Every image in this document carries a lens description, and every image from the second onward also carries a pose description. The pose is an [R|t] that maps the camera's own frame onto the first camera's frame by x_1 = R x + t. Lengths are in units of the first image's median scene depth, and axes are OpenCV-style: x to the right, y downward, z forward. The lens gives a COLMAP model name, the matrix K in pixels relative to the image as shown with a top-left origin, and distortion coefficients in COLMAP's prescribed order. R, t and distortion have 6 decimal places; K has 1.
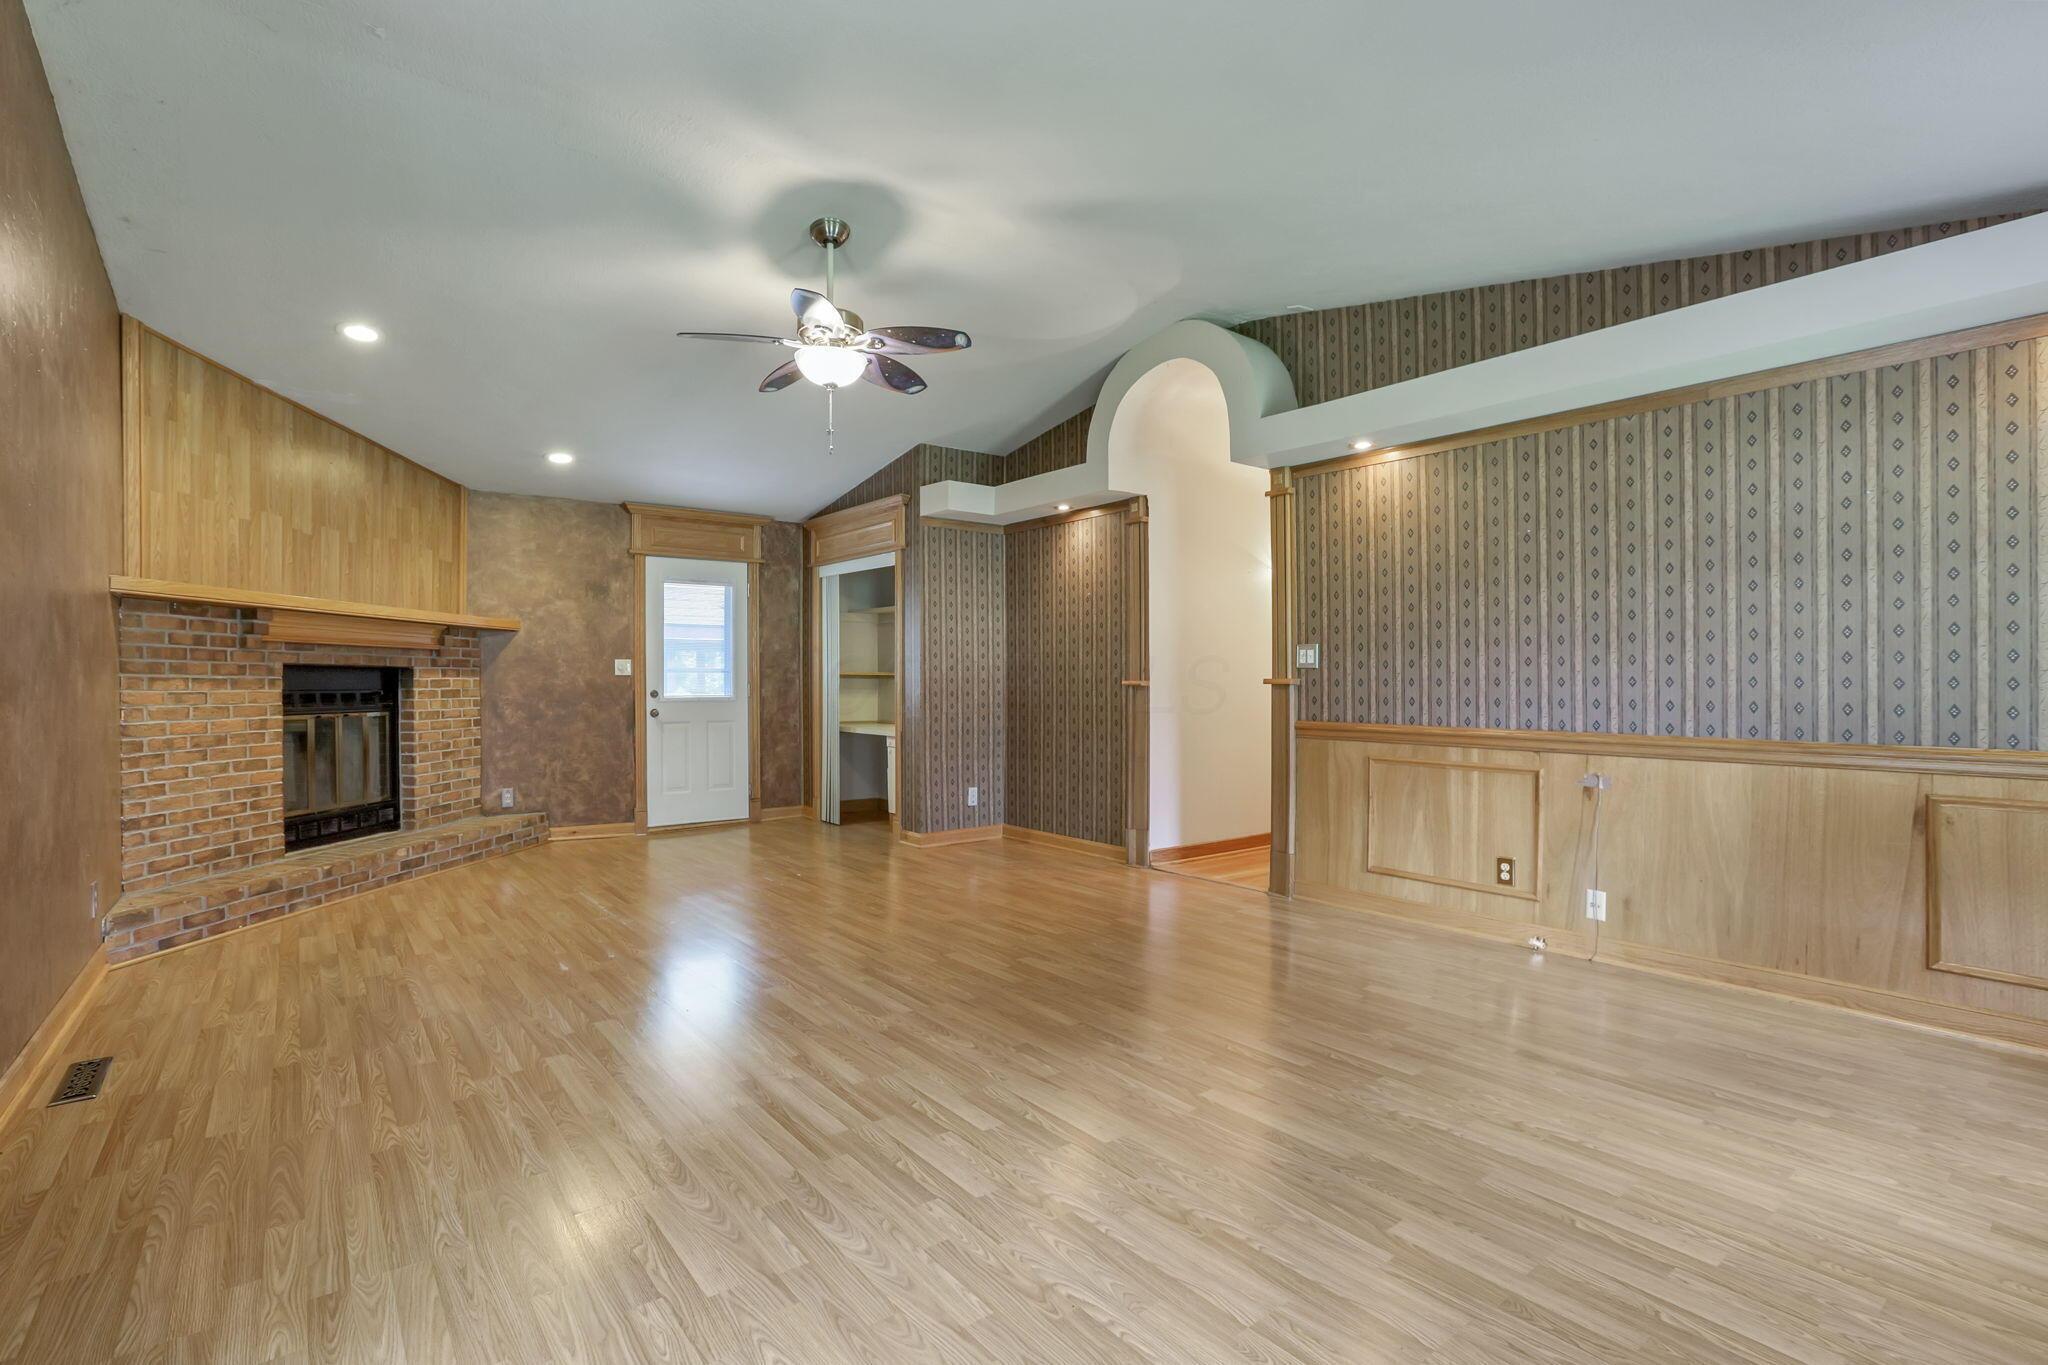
lens RADIAL K [[961.9, 0, 1007.3], [0, 961.9, 683.0], [0, 0, 1]] dist [-0.041806, 0.002170]
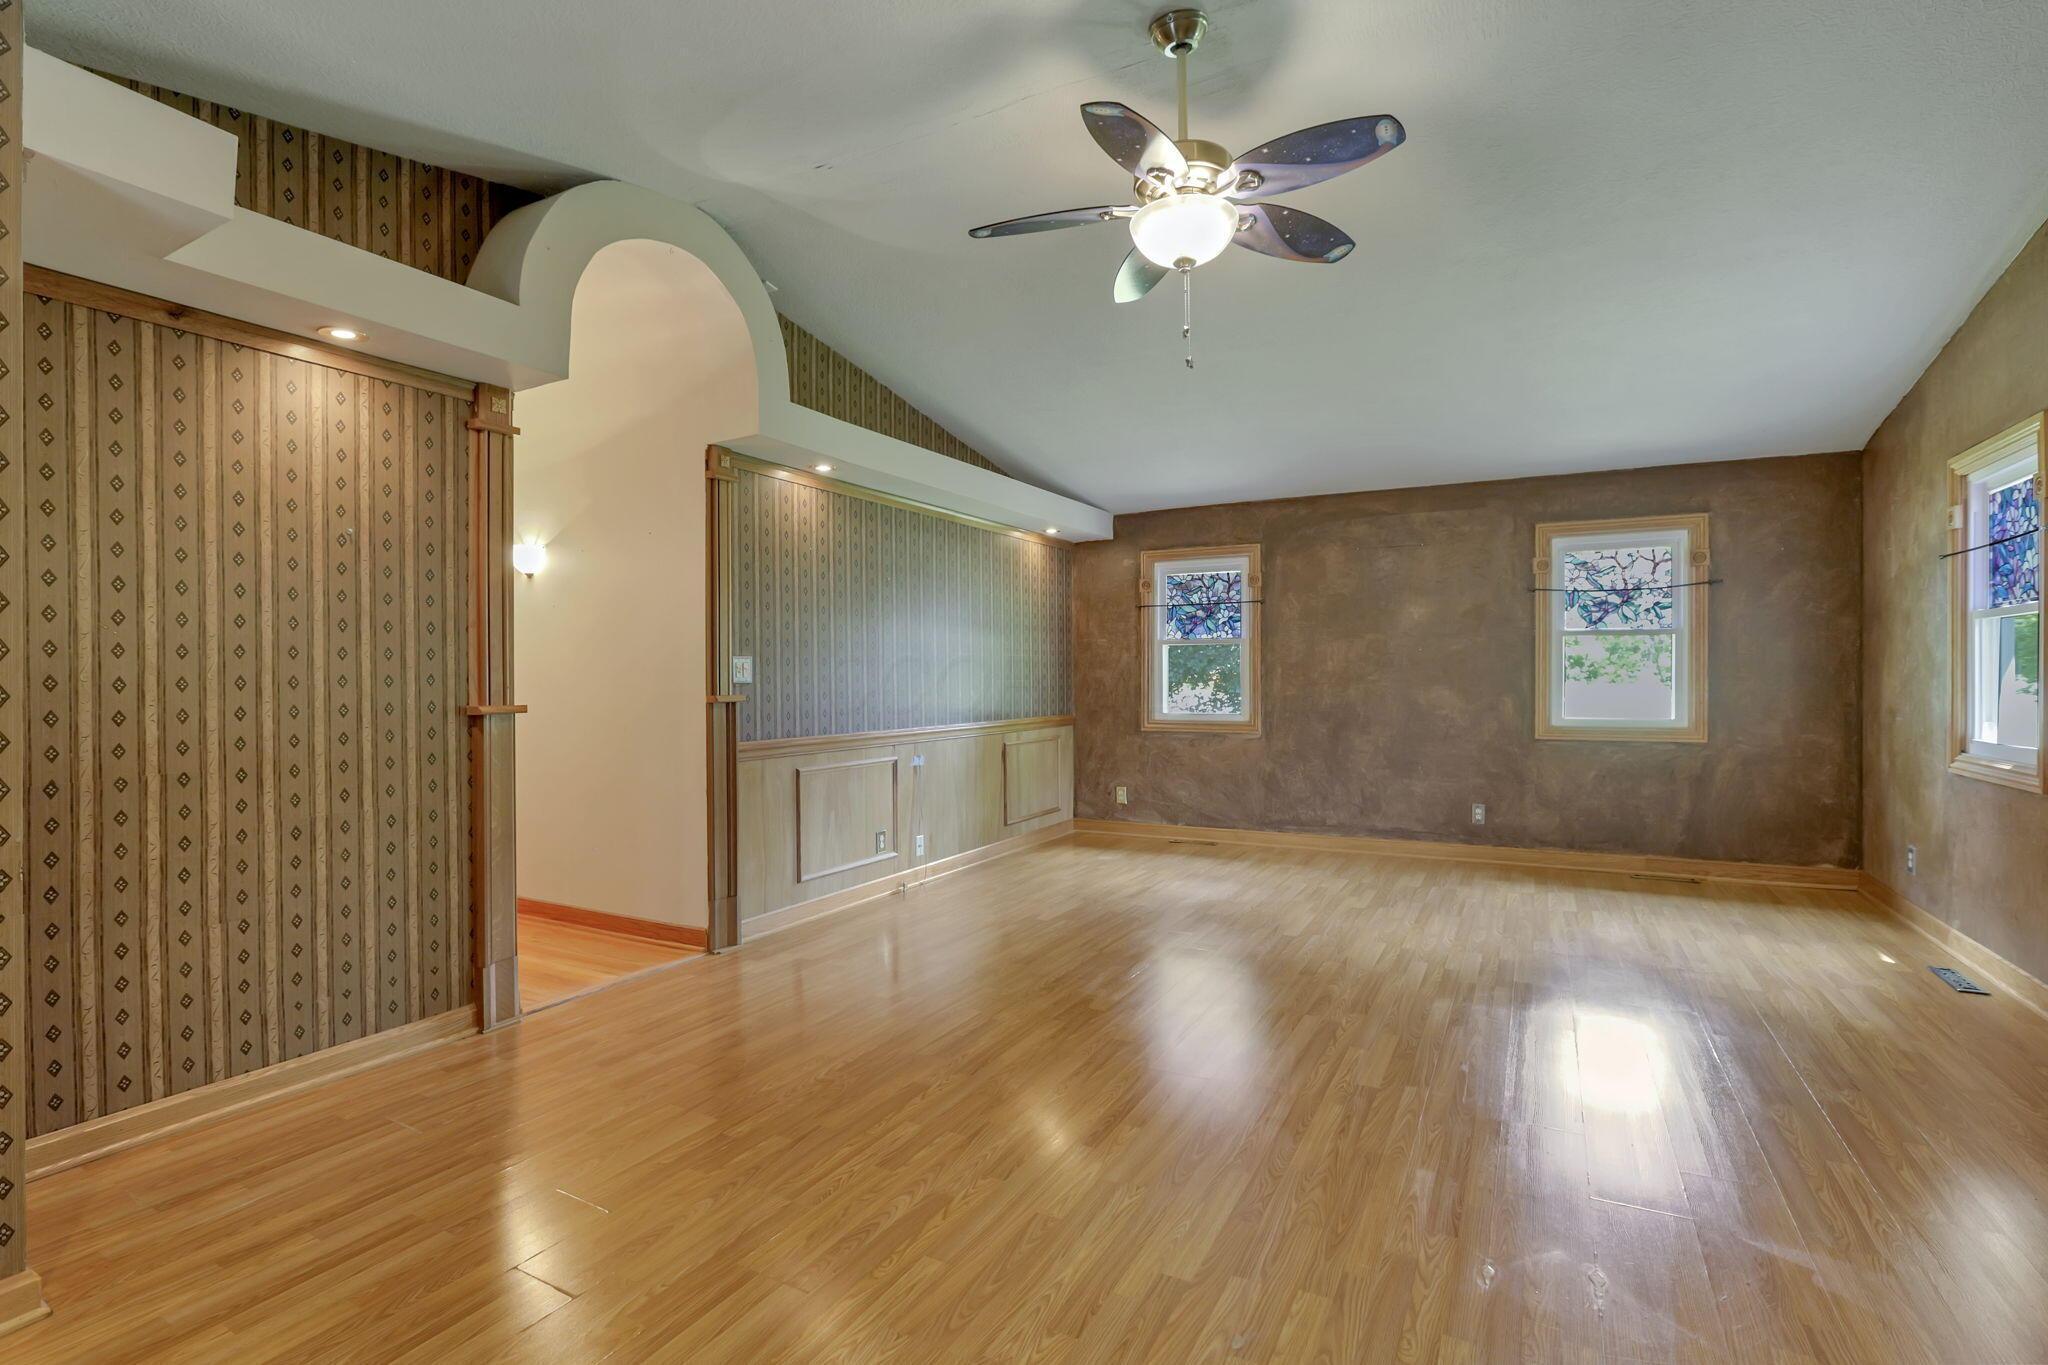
lens RADIAL K [[961.9, 0, 1021.7], [0, 961.9, 679.7], [0, 0, 1]] dist [-0.041806, 0.002170]
pose [[-0.403821, 0.001235, 0.914837, -0.600572], [0.010024, 0.999945, 0.003074, -0.018269], [-0.914783, 0.010411, -0.403811, 1.104923]]
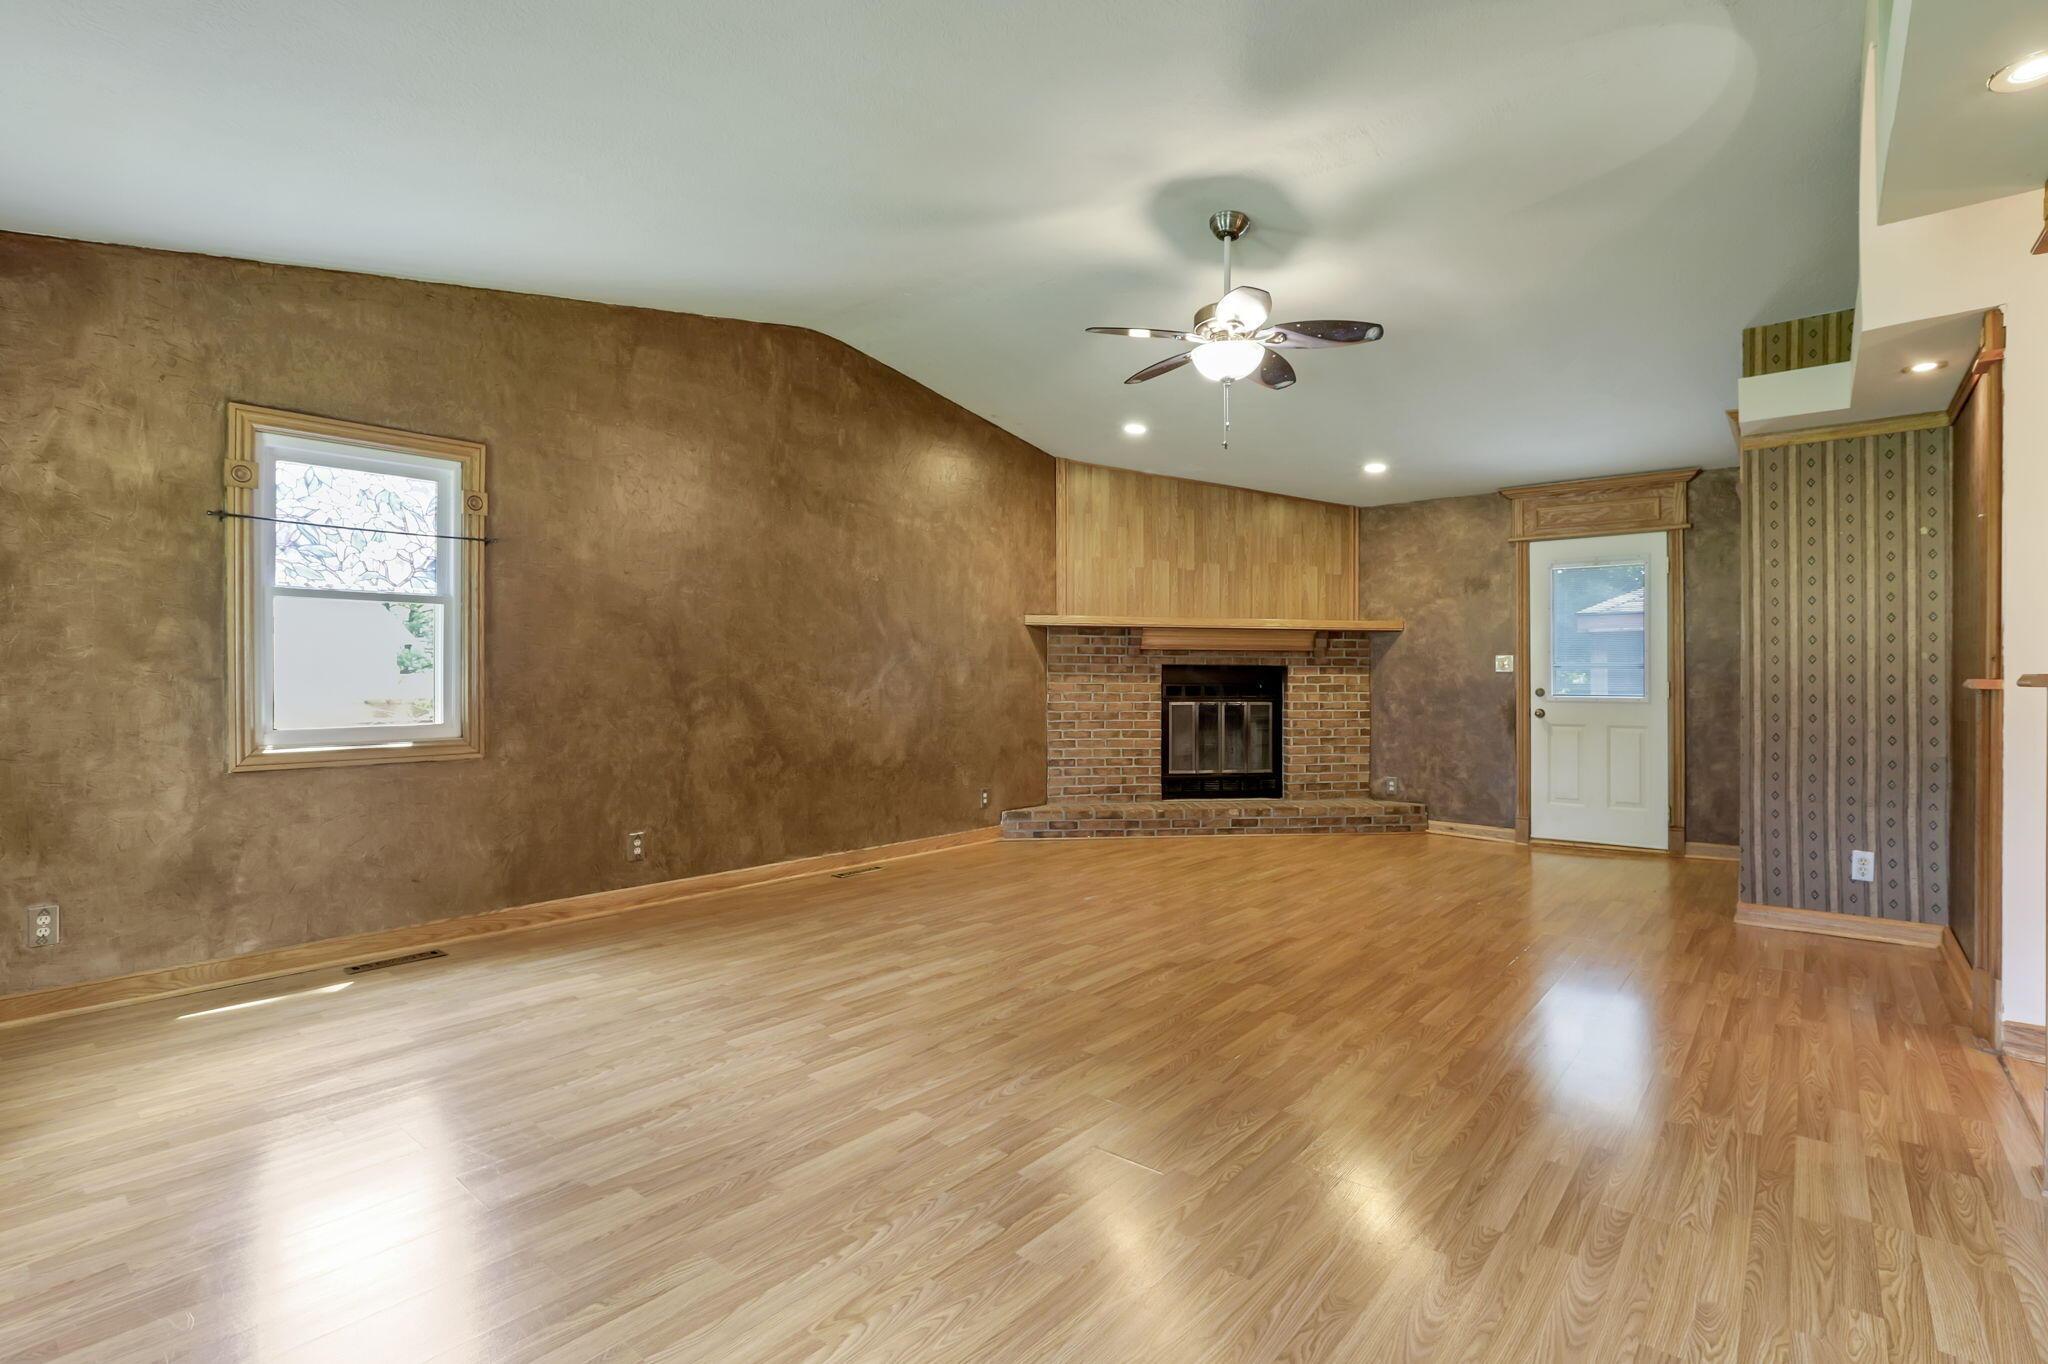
lens RADIAL K [[961.9, 0, 1009.4], [0, 961.9, 679.8], [0, 0, 1]] dist [-0.041806, 0.002170]
pose [[0.206641, 0.004499, -0.978407, 0.596165], [-0.004771, 0.999982, 0.003590, -0.001937], [0.978405, 0.003926, 0.206658, 0.463203]]
